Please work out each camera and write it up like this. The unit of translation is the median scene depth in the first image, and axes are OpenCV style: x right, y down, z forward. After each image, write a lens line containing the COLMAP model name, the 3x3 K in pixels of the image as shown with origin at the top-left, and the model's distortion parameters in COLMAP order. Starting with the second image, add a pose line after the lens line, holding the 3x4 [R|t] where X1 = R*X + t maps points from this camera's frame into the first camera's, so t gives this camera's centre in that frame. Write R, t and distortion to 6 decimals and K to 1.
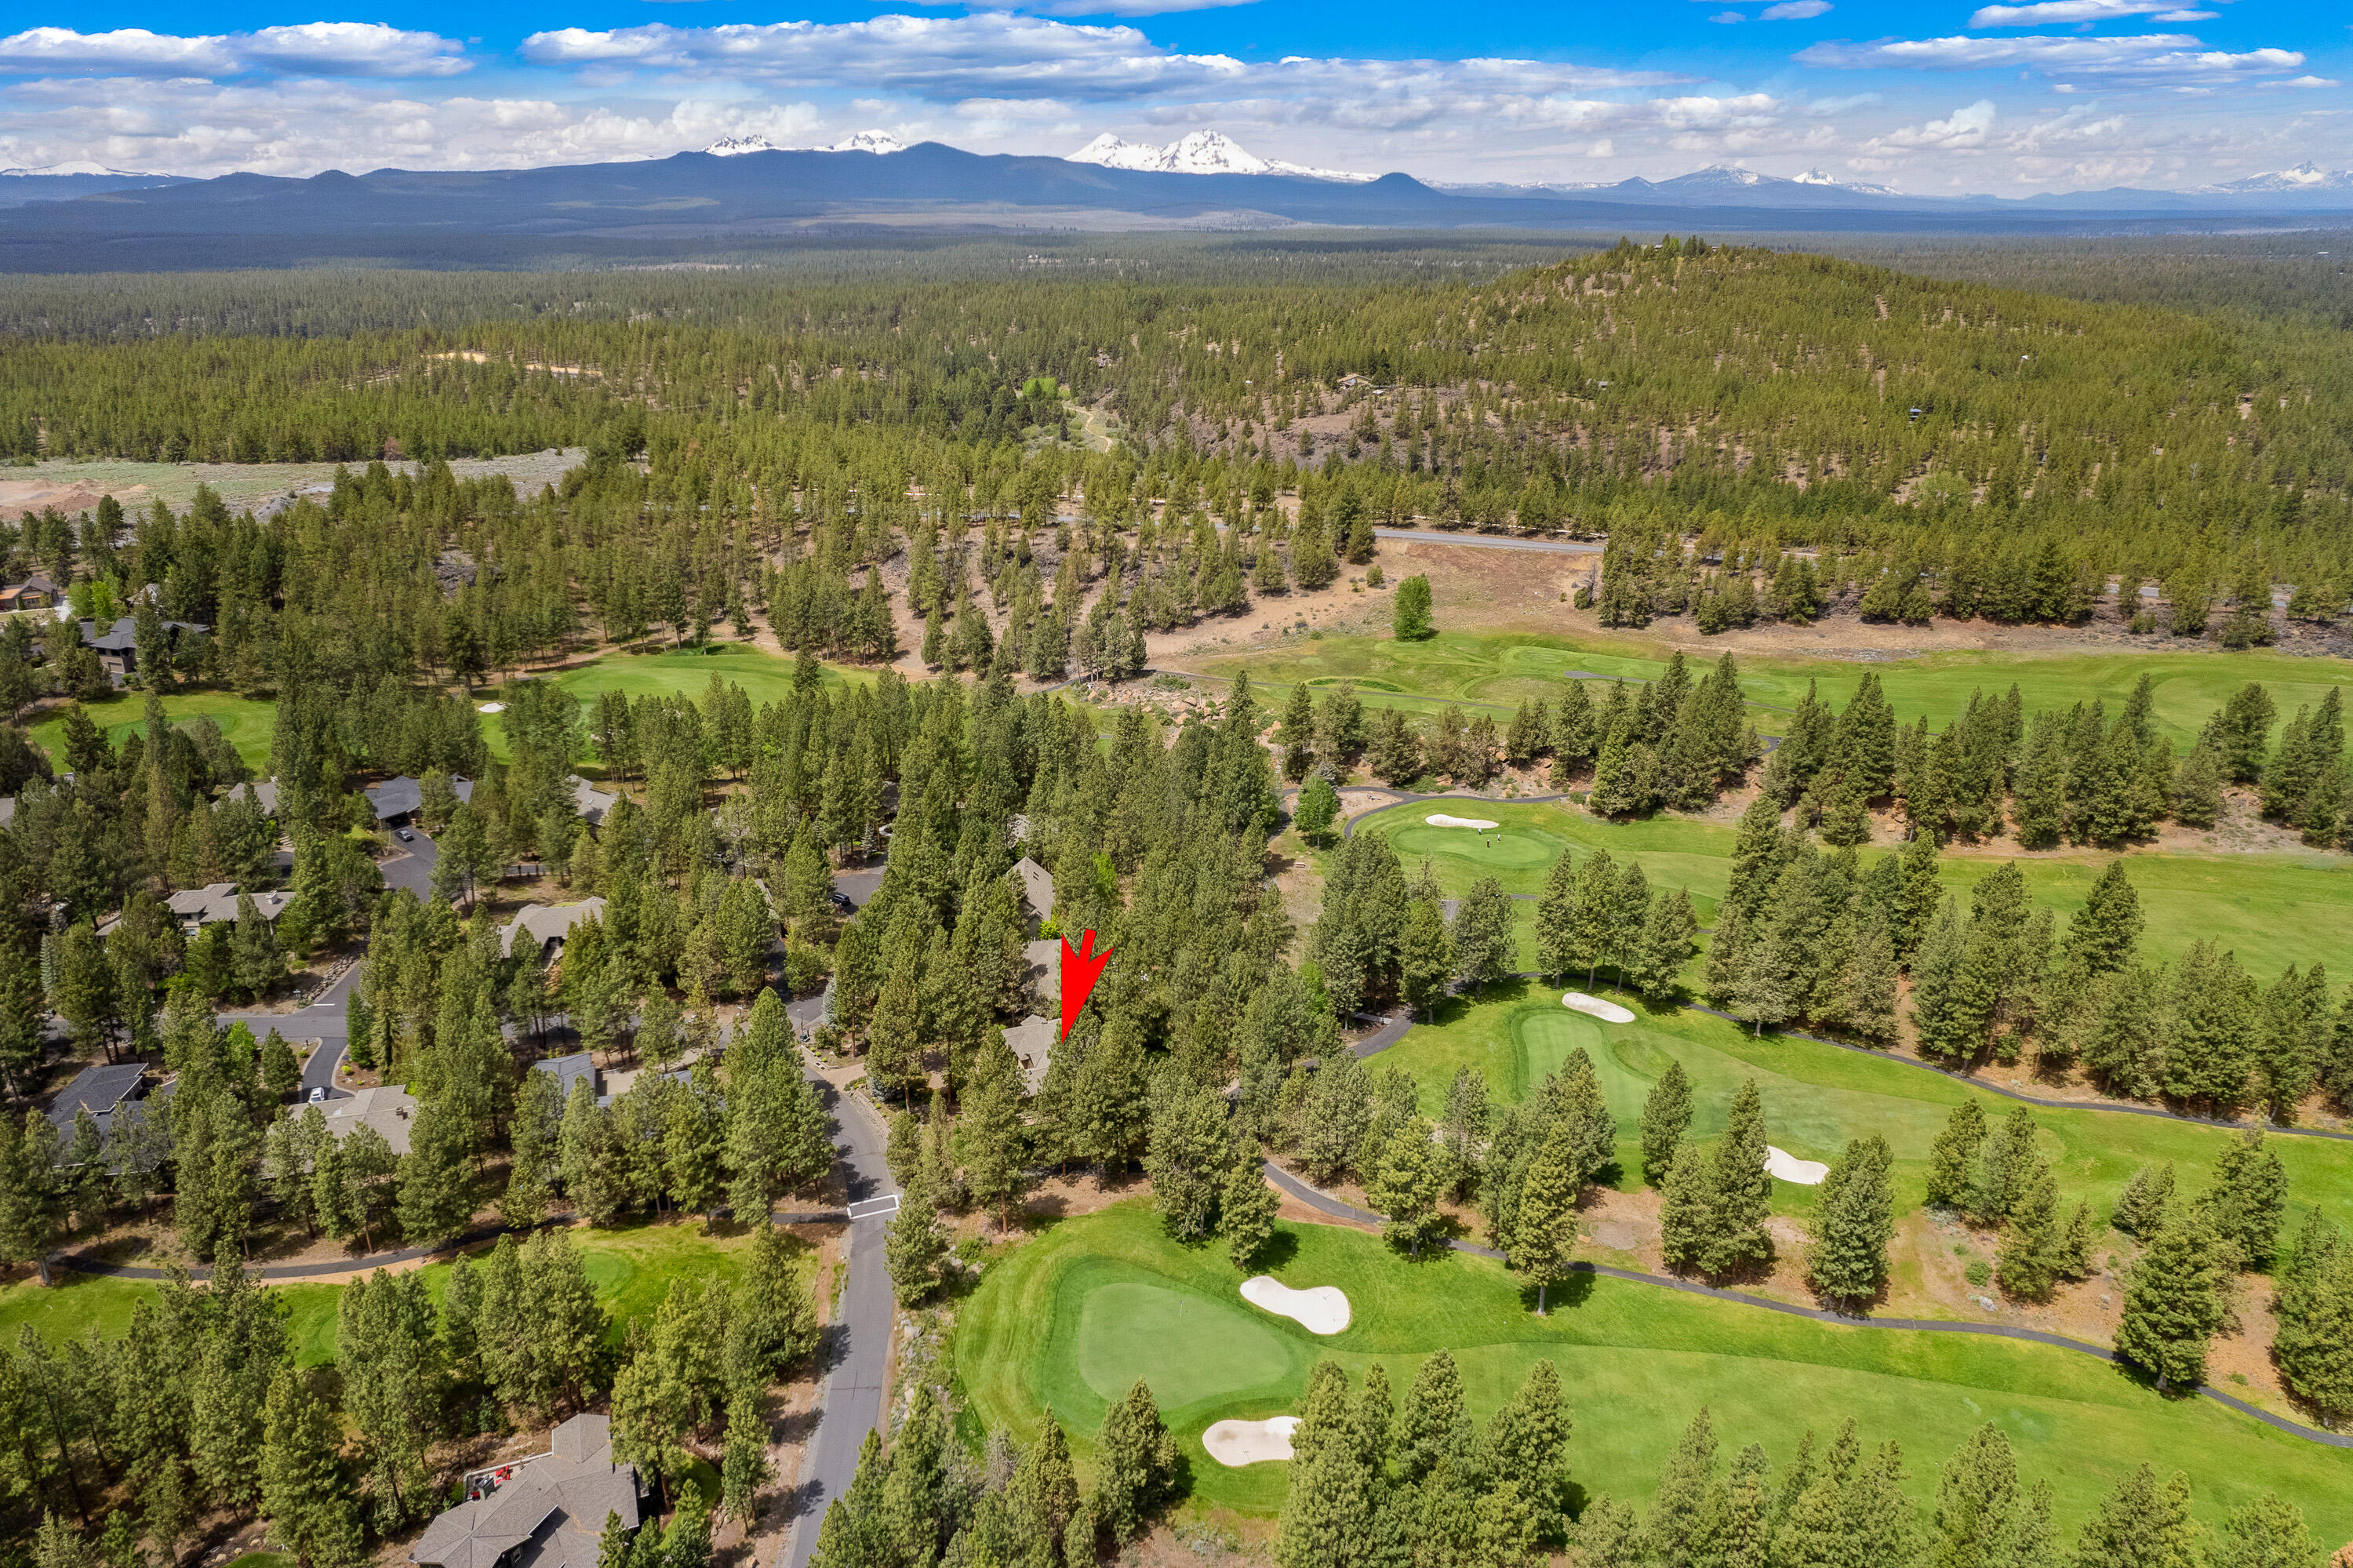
lens RADIAL K [[1513.0, 0, 1183.5], [0, 1513.0, 771.5], [0, 0, 1]] dist [-0.070473, 0.064927]
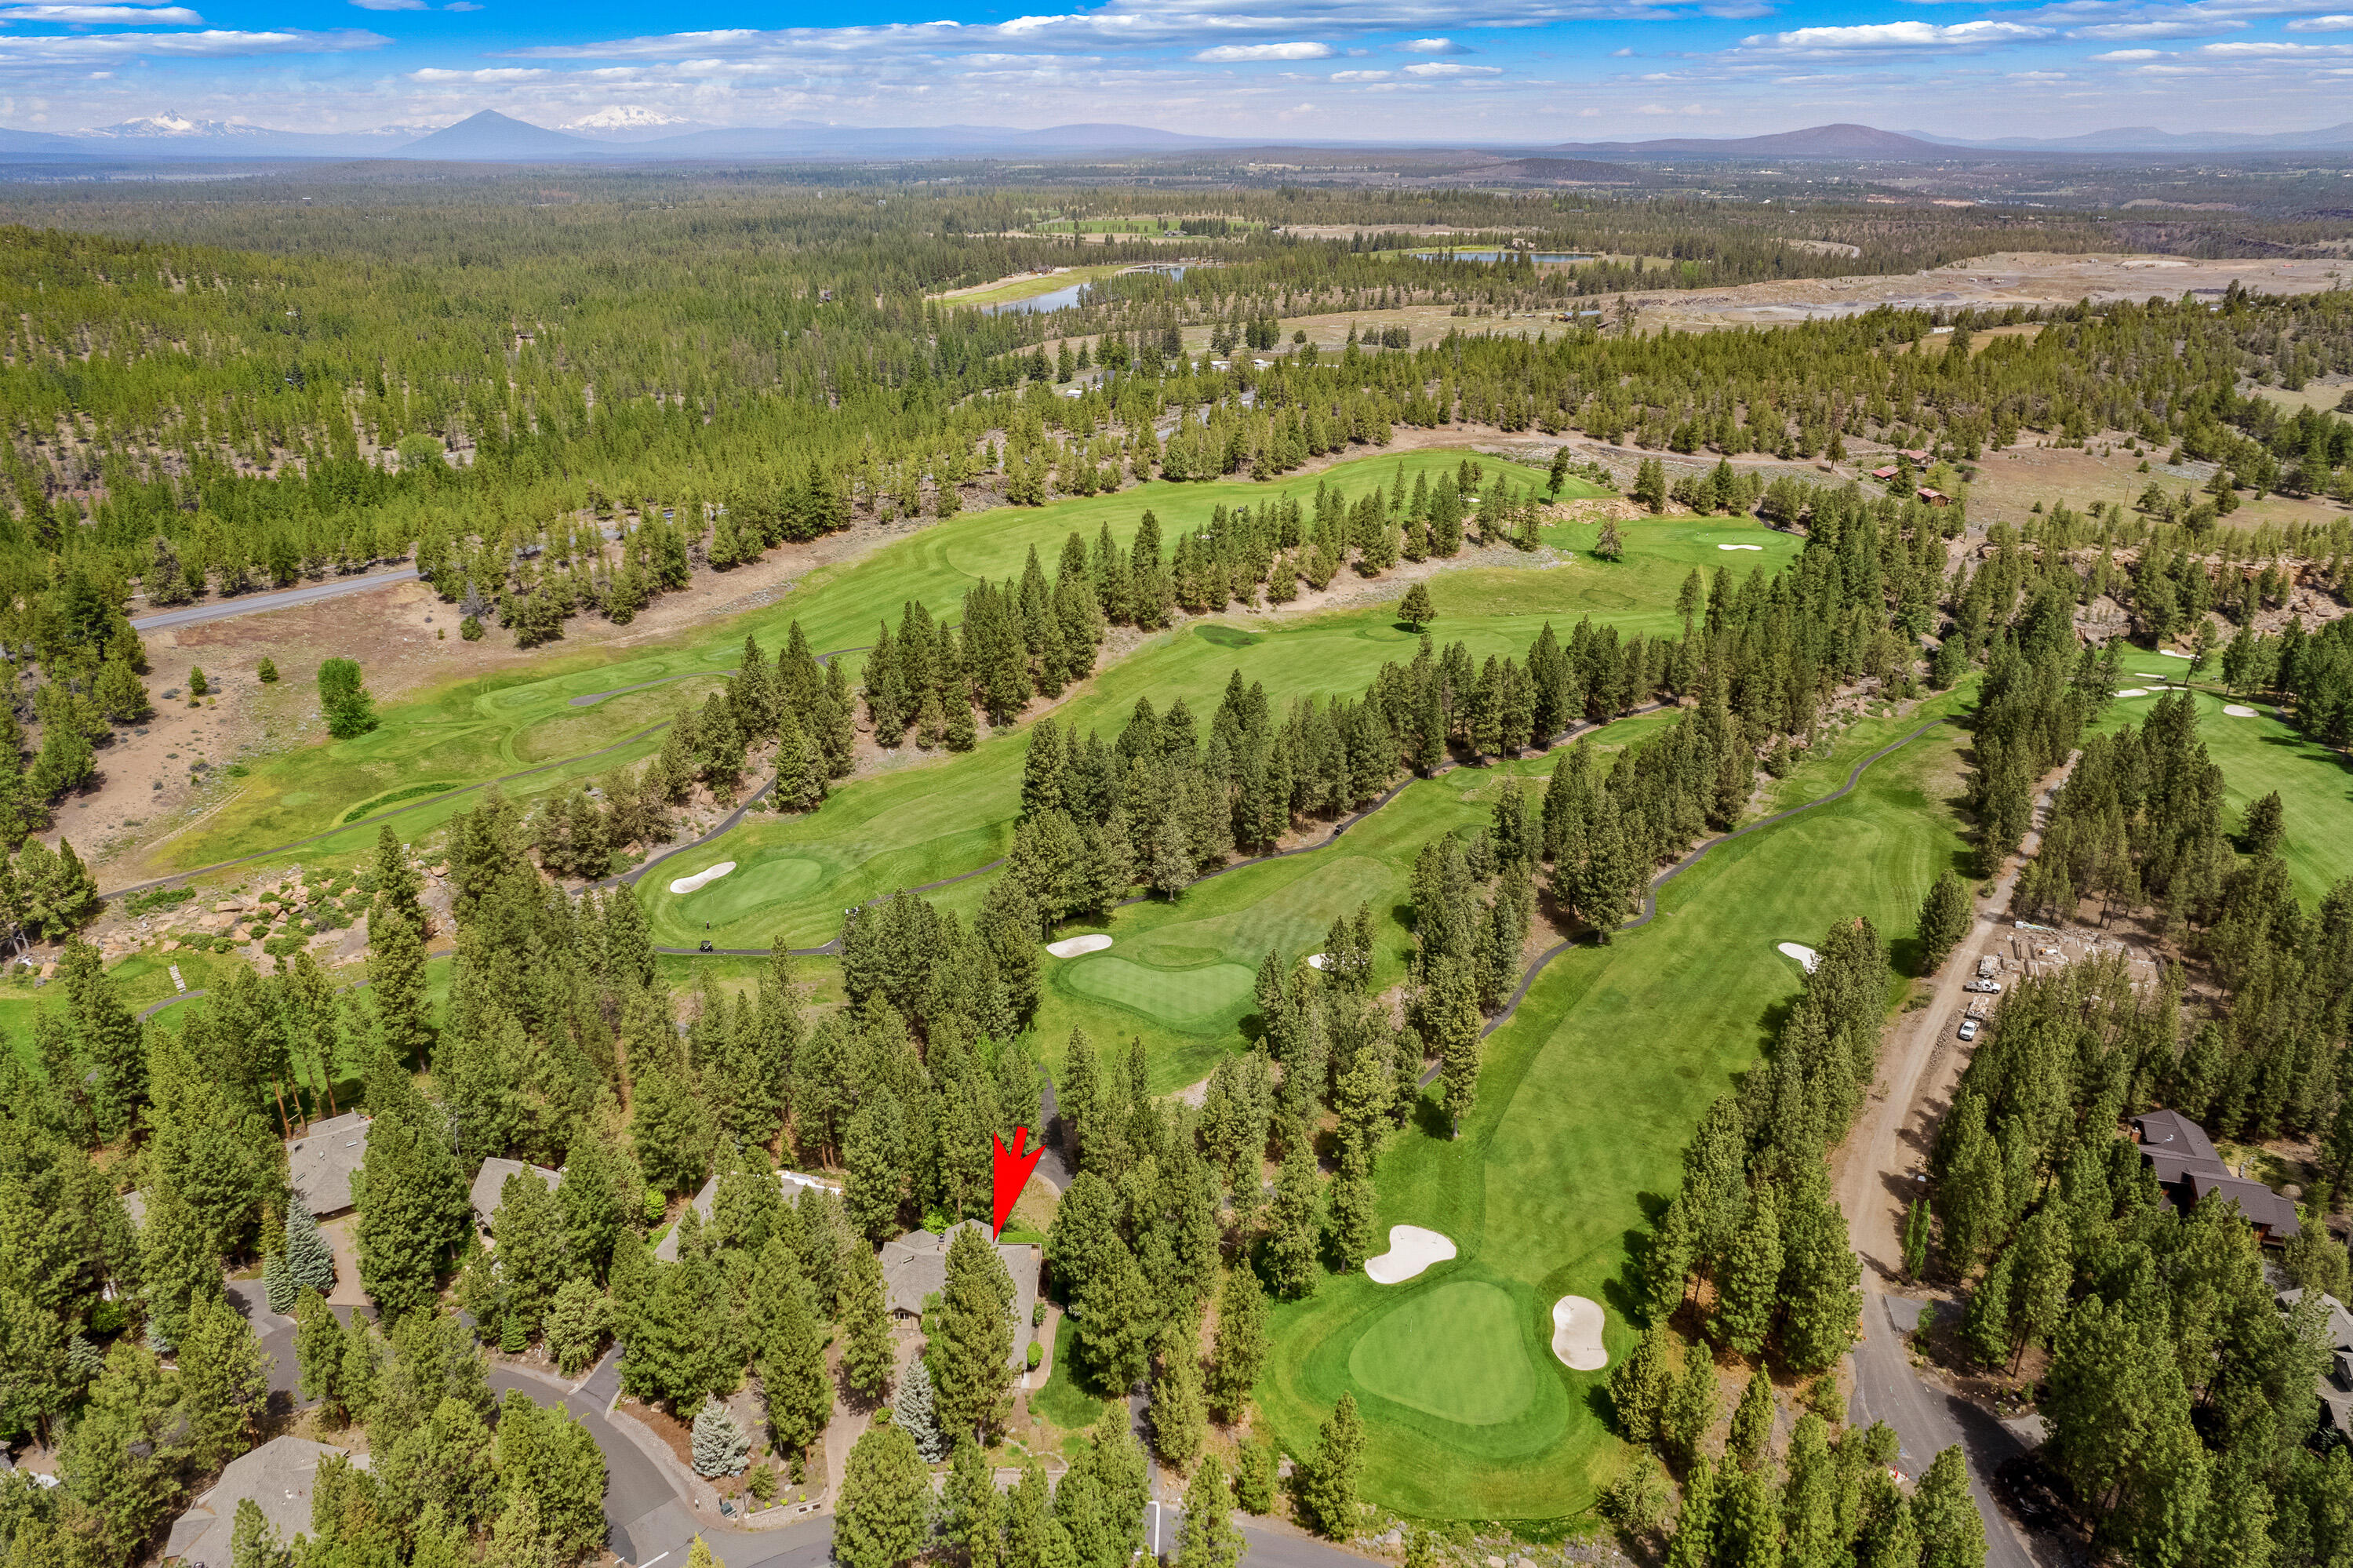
lens RADIAL K [[1513.0, 0, 1183.5], [0, 1513.0, 771.5], [0, 0, 1]] dist [-0.070473, 0.064927]
pose [[0.410642, -0.347622, 0.842931, -0.422691], [0.320774, 0.920452, 0.223323, -0.132486], [-0.853509, 0.178684, 0.489484, 0.324391]]
